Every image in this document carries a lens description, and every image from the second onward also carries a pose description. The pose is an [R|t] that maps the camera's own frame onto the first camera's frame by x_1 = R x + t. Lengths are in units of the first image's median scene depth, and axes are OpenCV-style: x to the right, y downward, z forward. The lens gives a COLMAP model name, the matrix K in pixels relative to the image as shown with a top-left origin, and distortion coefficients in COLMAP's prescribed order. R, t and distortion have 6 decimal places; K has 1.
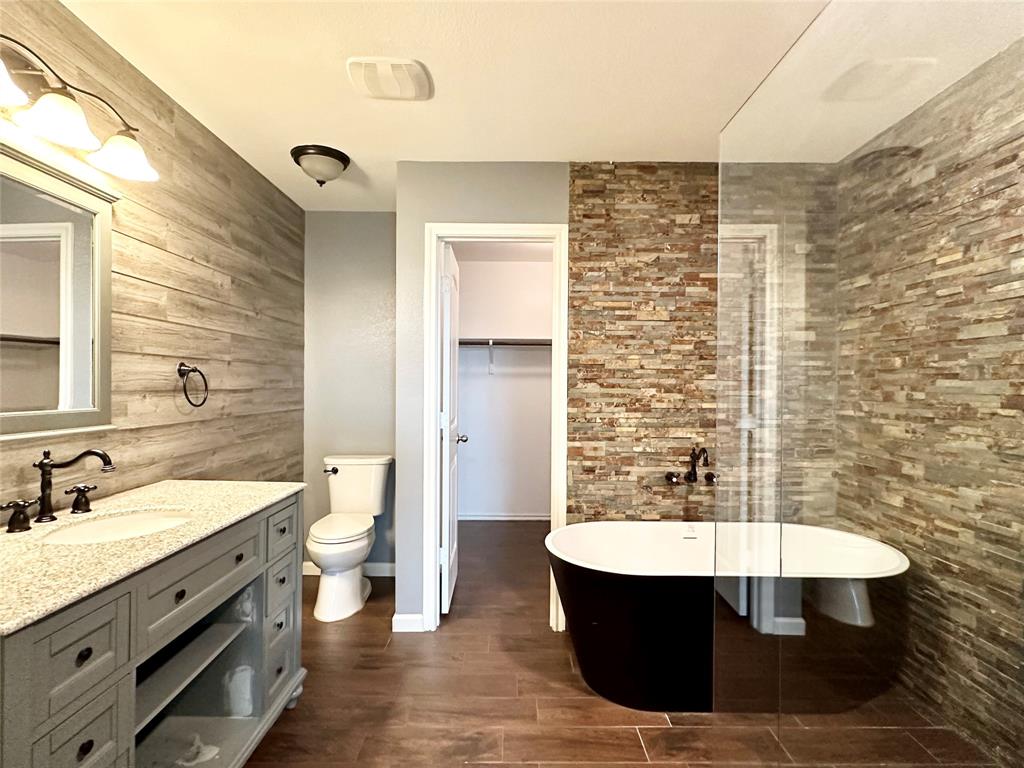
lens RADIAL K [[520.8, 0, 512.0], [0, 520.8, 384.0], [0, 0, 1]] dist [-0.000953, -0.000250]
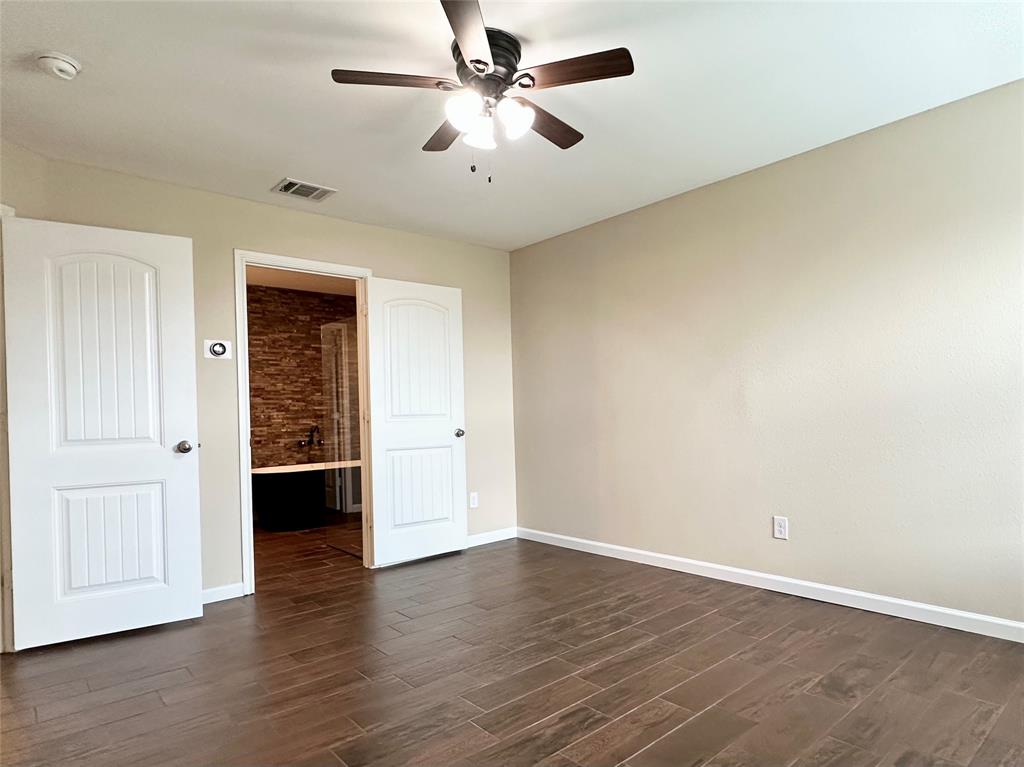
lens RADIAL K [[555.3, 0, 513.8], [0, 555.3, 414.5], [0, 0, 1]] dist [-0.002656, -0.000367]
pose [[0.779972, -0.030812, 0.625055, -0.403936], [0.037458, 0.999295, 0.002518, 0.092689], [-0.624692, 0.021449, 0.780576, -1.234697]]
